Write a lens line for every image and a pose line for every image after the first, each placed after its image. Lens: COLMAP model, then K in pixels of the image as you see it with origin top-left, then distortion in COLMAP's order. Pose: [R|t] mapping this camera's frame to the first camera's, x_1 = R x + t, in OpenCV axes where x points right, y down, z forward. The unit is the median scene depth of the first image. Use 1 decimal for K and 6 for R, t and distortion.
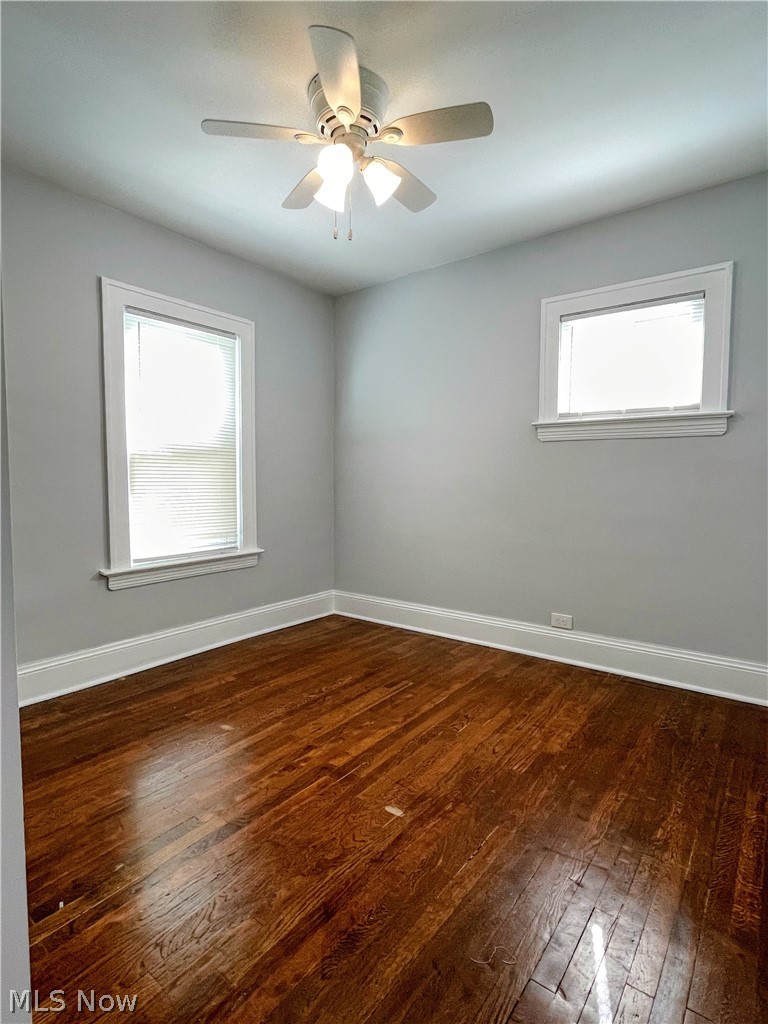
lens RADIAL K [[534.7, 0, 384.0], [0, 534.7, 512.0], [0, 0, 1]] dist [-0.001610, -0.000143]
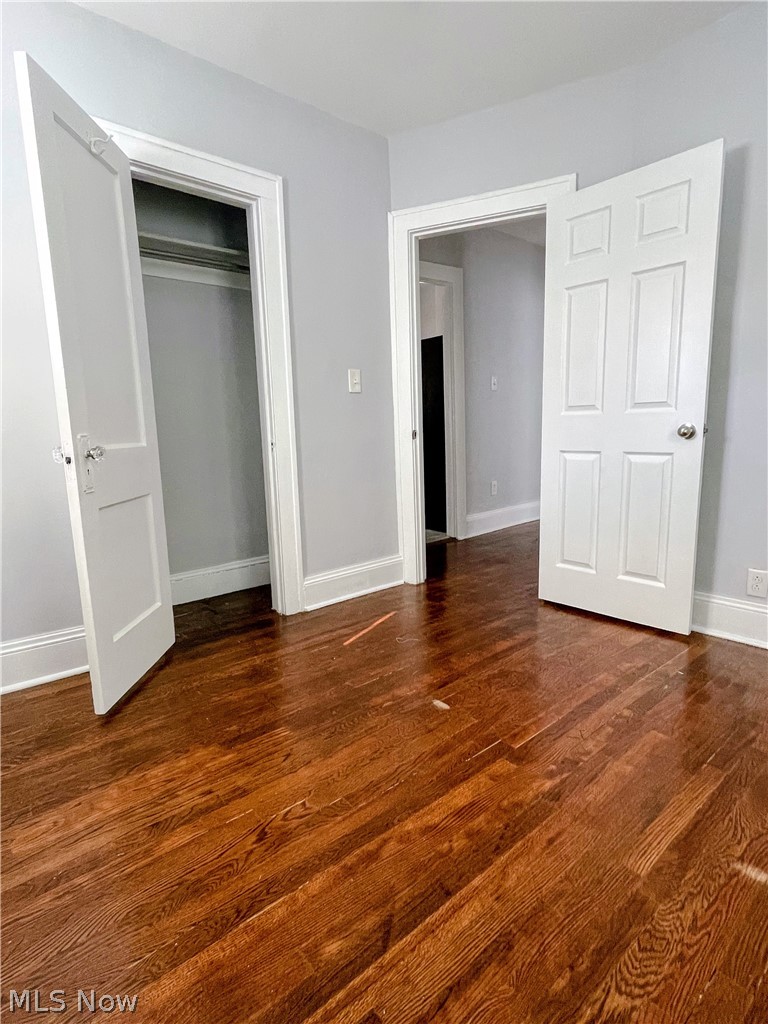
lens RADIAL K [[534.7, 0, 384.0], [0, 534.7, 512.0], [0, 0, 1]] dist [-0.001610, -0.000143]
pose [[-0.975887, -0.010406, 0.218030, -0.076599], [0.037676, 0.975841, 0.215210, -0.029016], [-0.215002, 0.218235, -0.951918, 1.545980]]
